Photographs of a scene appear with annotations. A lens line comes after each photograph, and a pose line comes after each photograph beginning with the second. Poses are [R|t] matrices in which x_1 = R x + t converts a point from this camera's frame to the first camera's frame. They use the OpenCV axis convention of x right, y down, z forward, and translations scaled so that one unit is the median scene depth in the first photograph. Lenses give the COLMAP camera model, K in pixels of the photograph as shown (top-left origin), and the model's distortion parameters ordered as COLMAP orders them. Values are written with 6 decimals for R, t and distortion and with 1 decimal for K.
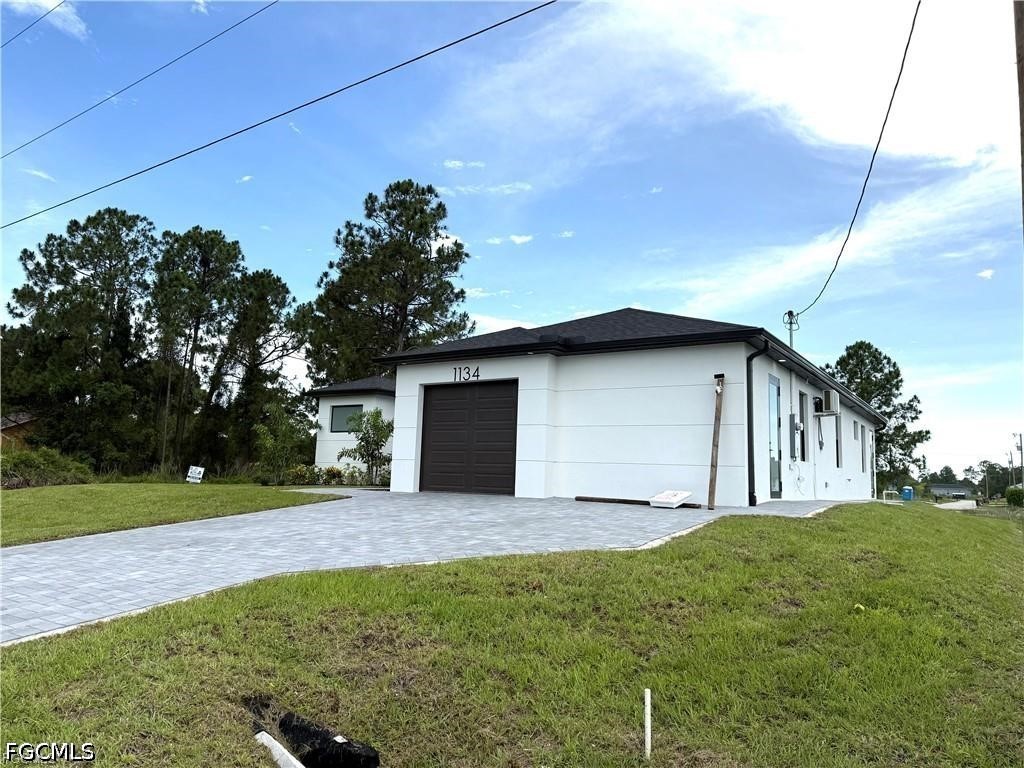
lens RADIAL K [[713.6, 0, 511.0], [0, 713.6, 389.0], [0, 0, 1]] dist [0.048858, -0.005348]
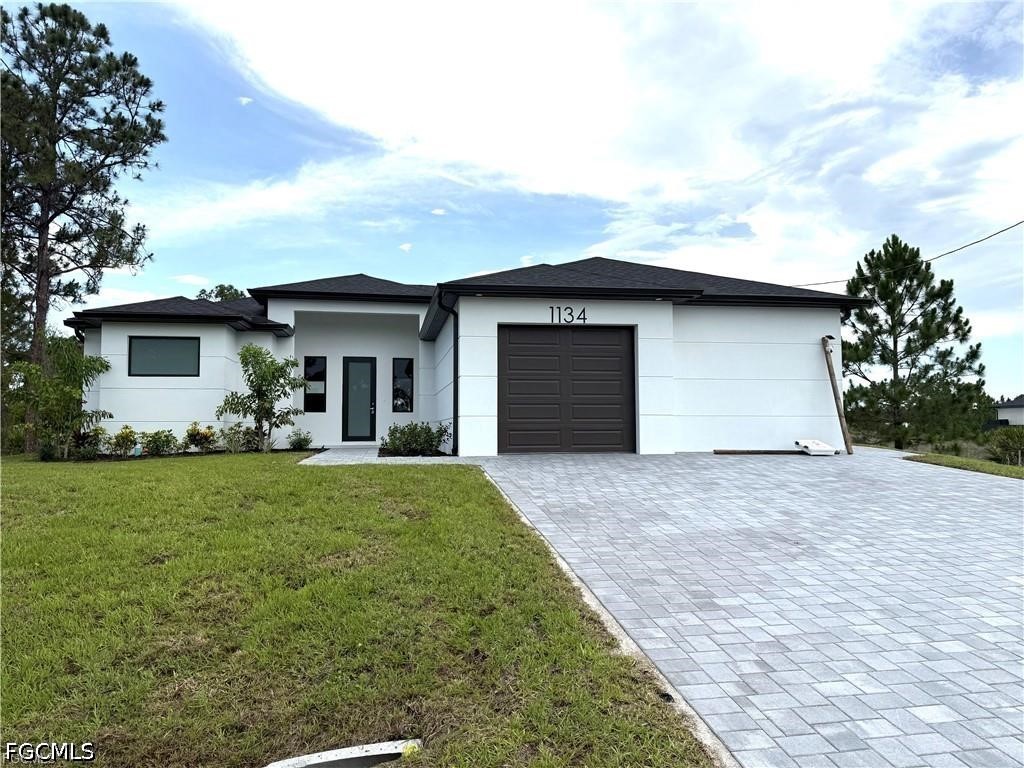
lens RADIAL K [[728.1, 0, 512.0], [0, 728.1, 384.0], [0, 0, 1]] dist [0.090166, -0.139148]
pose [[0.725772, 0.011004, 0.687847, -0.681632], [-0.057695, 0.997323, 0.044921, 0.024730], [-0.685511, -0.072288, 0.724465, 0.387566]]
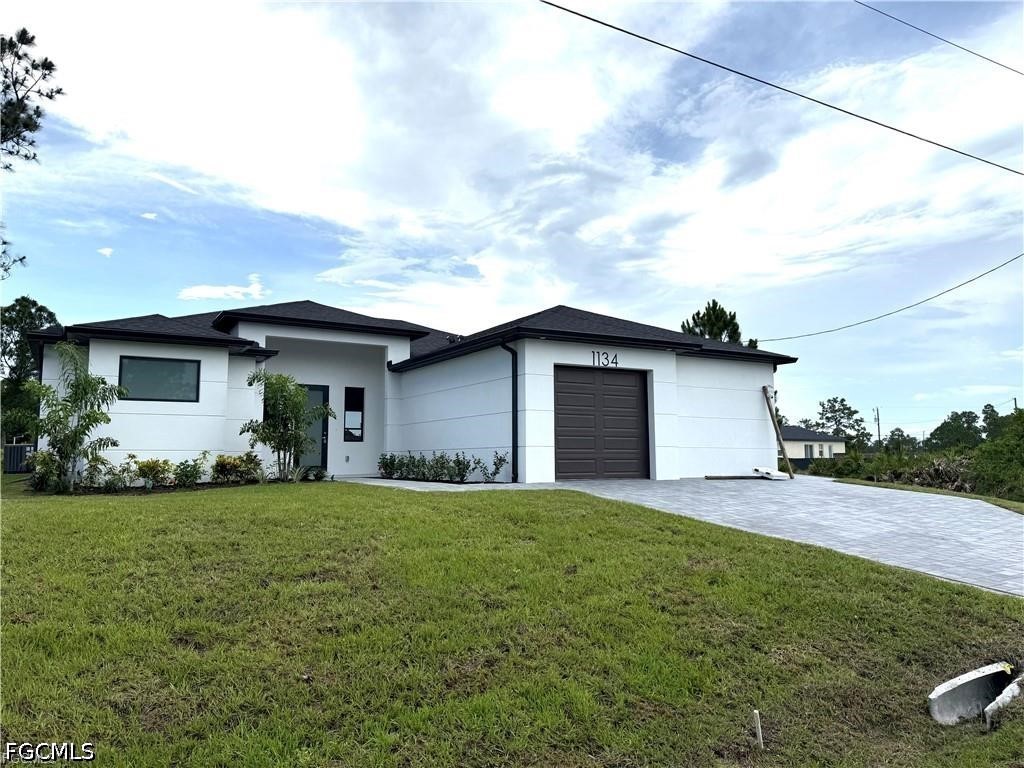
lens RADIAL K [[730.3, 0, 513.7], [0, 730.3, 384.7], [0, 0, 1]] dist [0.087422, -0.181813]
pose [[0.426567, 0.060749, 0.902414, -0.981984], [-0.092719, 0.995422, -0.023182, 0.046872], [-0.899691, -0.073782, 0.430247, 0.645634]]
